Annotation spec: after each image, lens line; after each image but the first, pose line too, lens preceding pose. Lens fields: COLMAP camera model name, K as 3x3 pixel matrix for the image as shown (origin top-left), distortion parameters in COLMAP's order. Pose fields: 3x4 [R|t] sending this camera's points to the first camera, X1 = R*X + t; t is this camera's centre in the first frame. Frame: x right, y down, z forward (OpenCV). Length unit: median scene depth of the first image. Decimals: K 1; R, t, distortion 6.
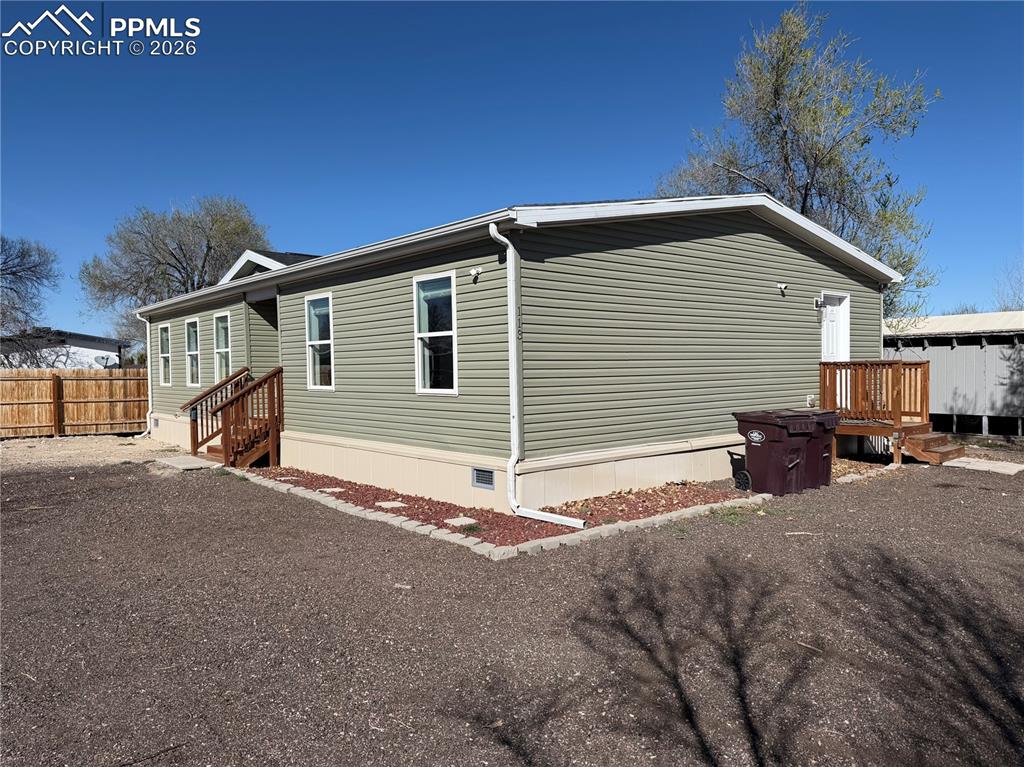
lens RADIAL K [[893.1, 0, 512.0], [0, 893.1, 383.5], [0, 0, 1]] dist [0.000349, -0.395642]
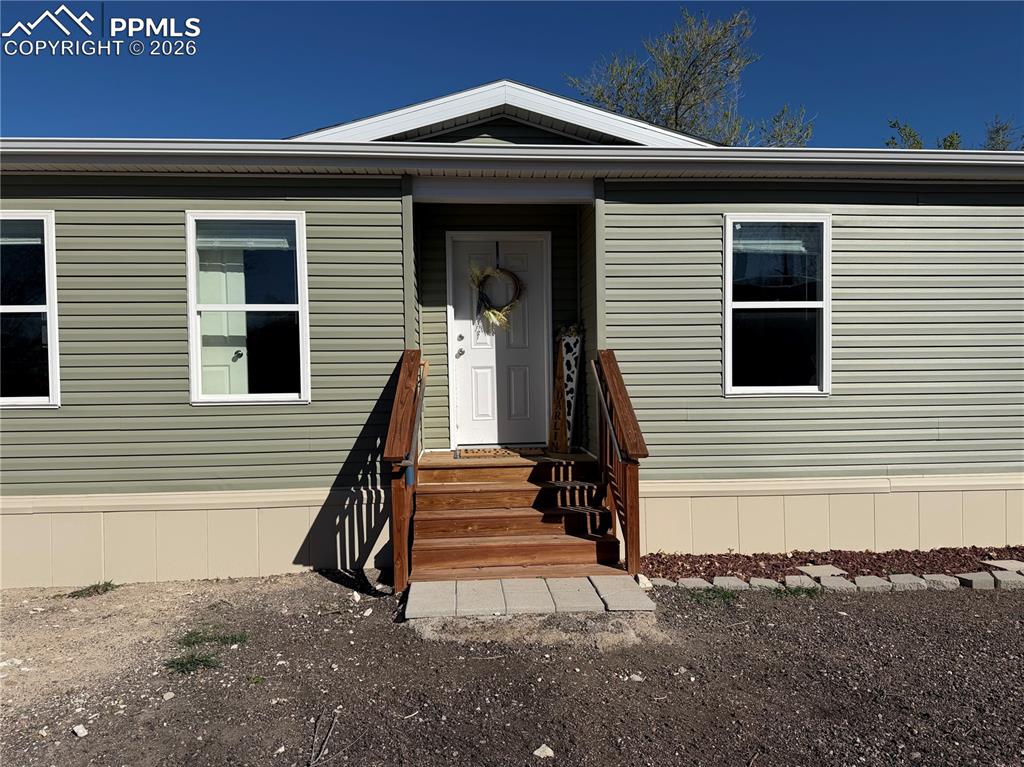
lens RADIAL K [[705.3, 0, 512.0], [0, 705.3, 383.5], [0, 0, 1]] dist [0.099482, -0.155575]
pose [[0.536419, -0.019464, 0.843728, -0.491714], [0.016734, 0.999783, 0.012425, -0.005083], [-0.843786, 0.007454, 0.536628, 0.671474]]
